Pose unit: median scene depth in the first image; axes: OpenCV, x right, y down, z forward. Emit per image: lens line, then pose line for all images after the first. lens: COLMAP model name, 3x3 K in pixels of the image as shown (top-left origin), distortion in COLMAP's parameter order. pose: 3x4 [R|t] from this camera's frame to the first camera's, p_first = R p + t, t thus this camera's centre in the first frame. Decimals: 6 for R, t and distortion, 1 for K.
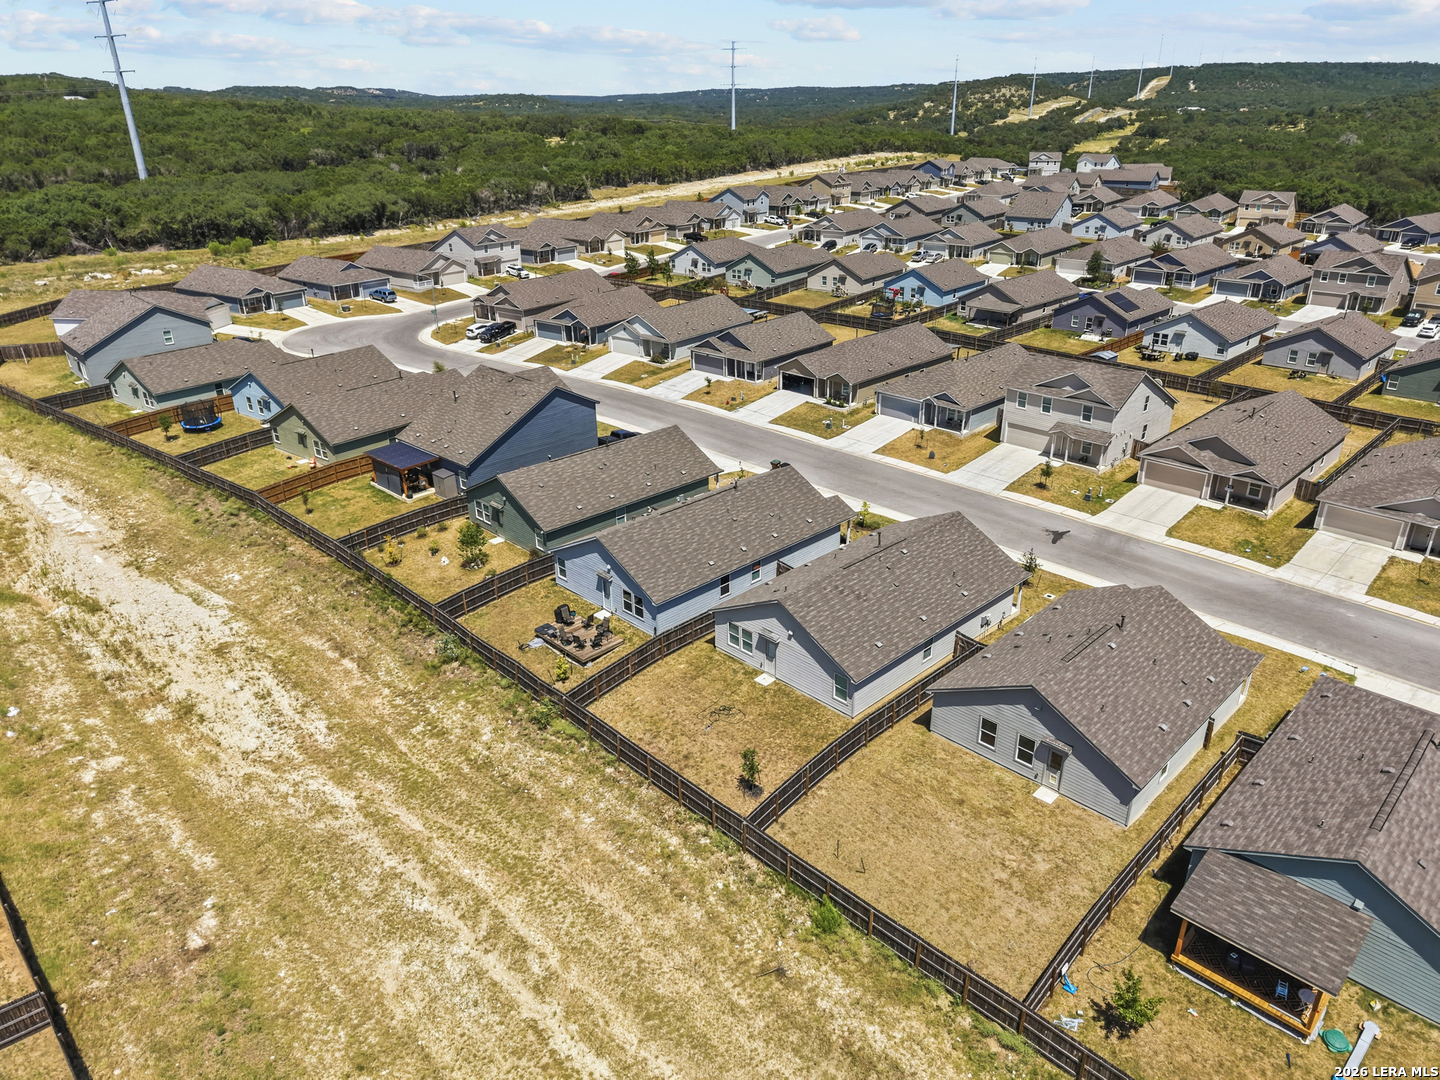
lens RADIAL K [[963.2, 0, 726.5], [0, 963.2, 538.9], [0, 0, 1]] dist [0.002704, -0.000274]
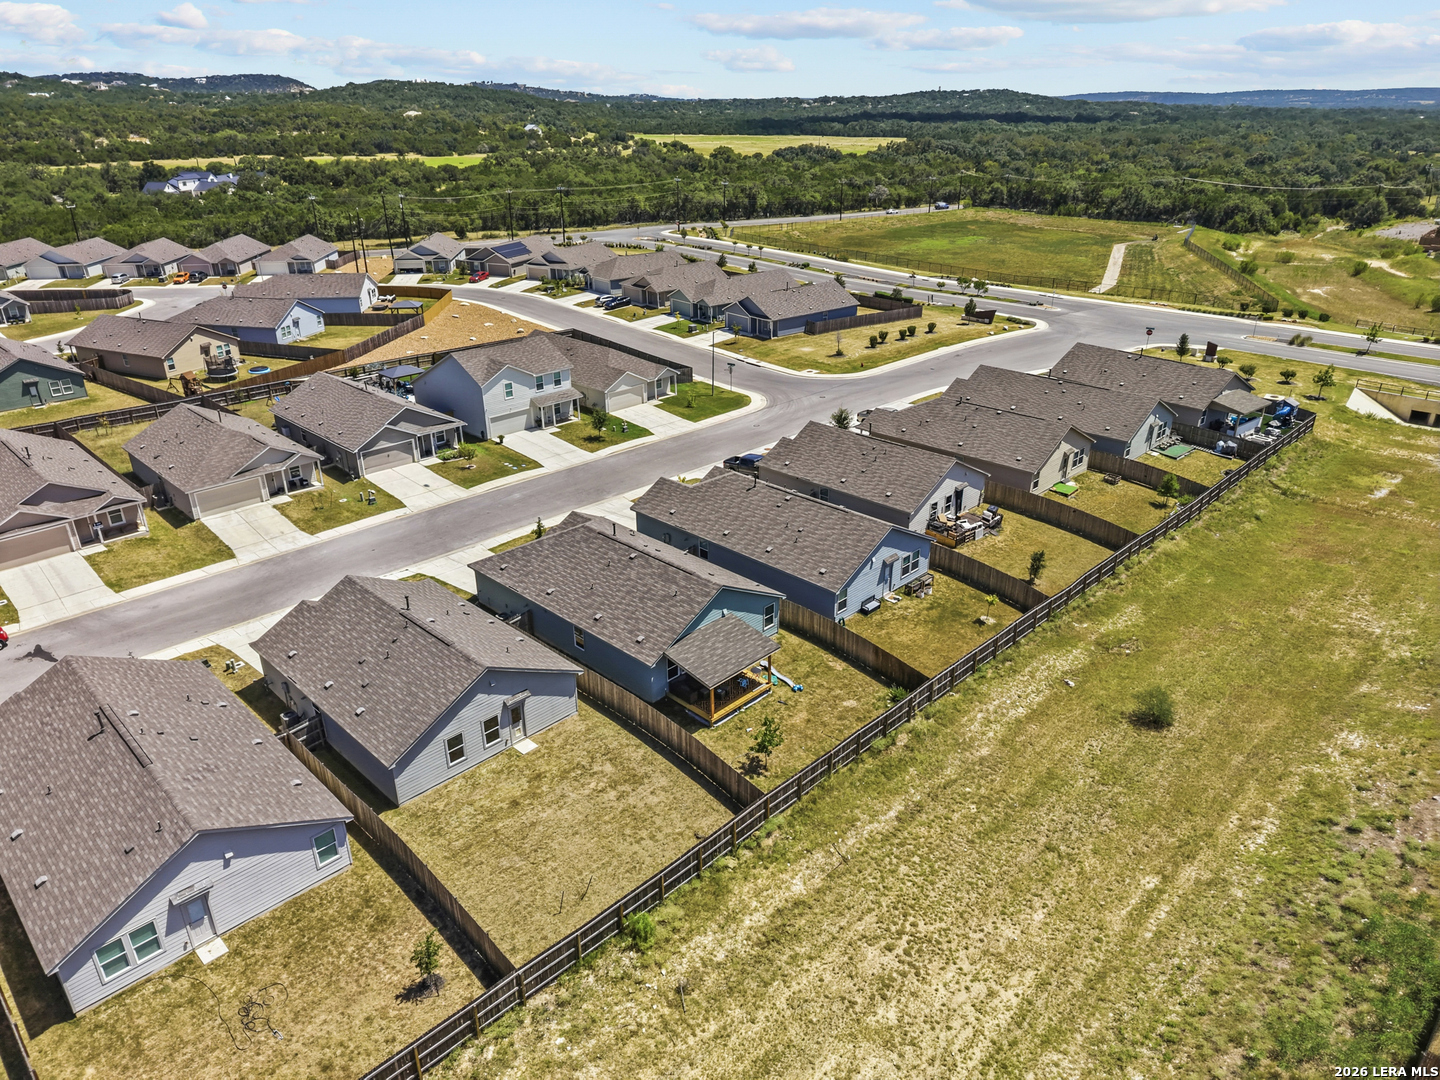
lens RADIAL K [[990.2, 0, 721.7], [0, 990.2, 523.6], [0, 0, 1]] dist [0.036293, -0.000907]
pose [[-0.008736, -0.393310, 0.919364, -0.612604], [0.422312, 0.831932, 0.359919, -0.255672], [-0.906408, 0.391403, 0.158832, 0.555439]]
